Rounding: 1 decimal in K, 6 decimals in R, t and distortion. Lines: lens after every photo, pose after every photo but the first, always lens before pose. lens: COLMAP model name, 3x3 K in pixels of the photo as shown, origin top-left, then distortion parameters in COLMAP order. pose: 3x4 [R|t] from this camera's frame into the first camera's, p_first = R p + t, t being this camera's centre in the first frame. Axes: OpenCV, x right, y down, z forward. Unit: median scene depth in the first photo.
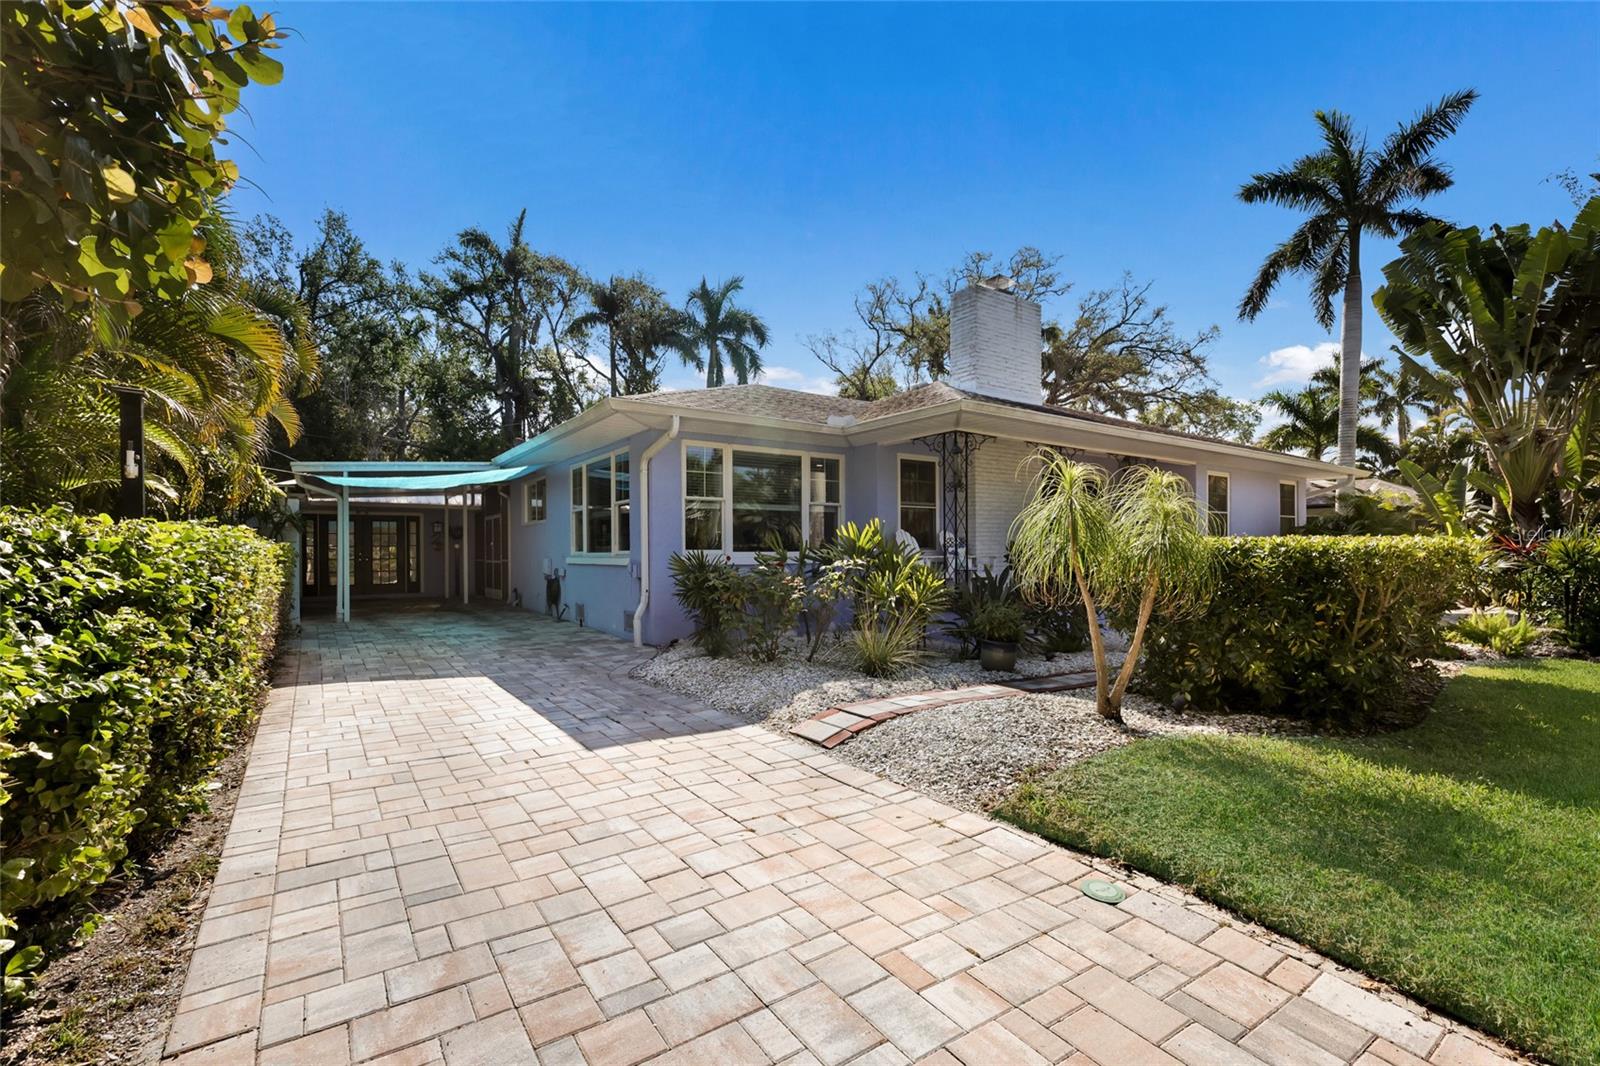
lens RADIAL K [[710.9, 0, 802.4], [0, 710.9, 541.5], [0, 0, 1]] dist [0.005156, 0.000751]
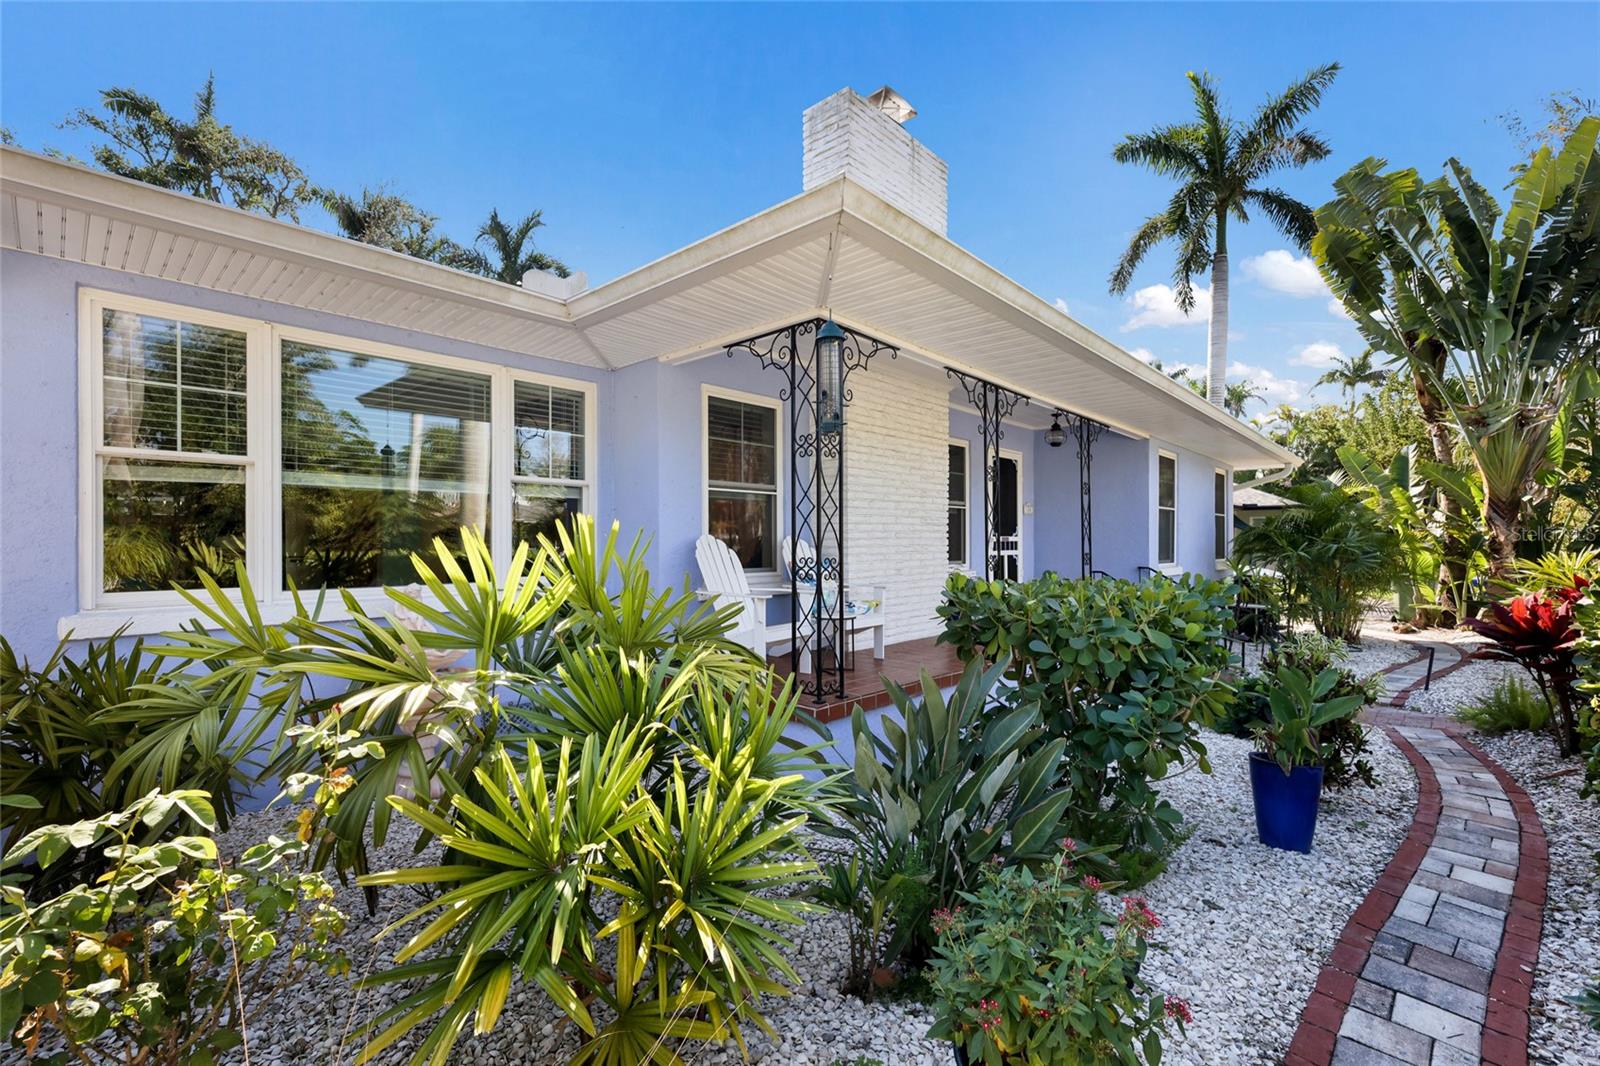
lens RADIAL K [[710.9, 0, 802.4], [0, 710.9, 541.5], [0, 0, 1]] dist [0.005156, 0.000751]
pose [[0.976073, 0.002407, 0.217428, 0.050437], [-0.005250, 0.999908, 0.012501, -0.010105], [-0.217378, -0.013343, 0.975996, 0.263841]]
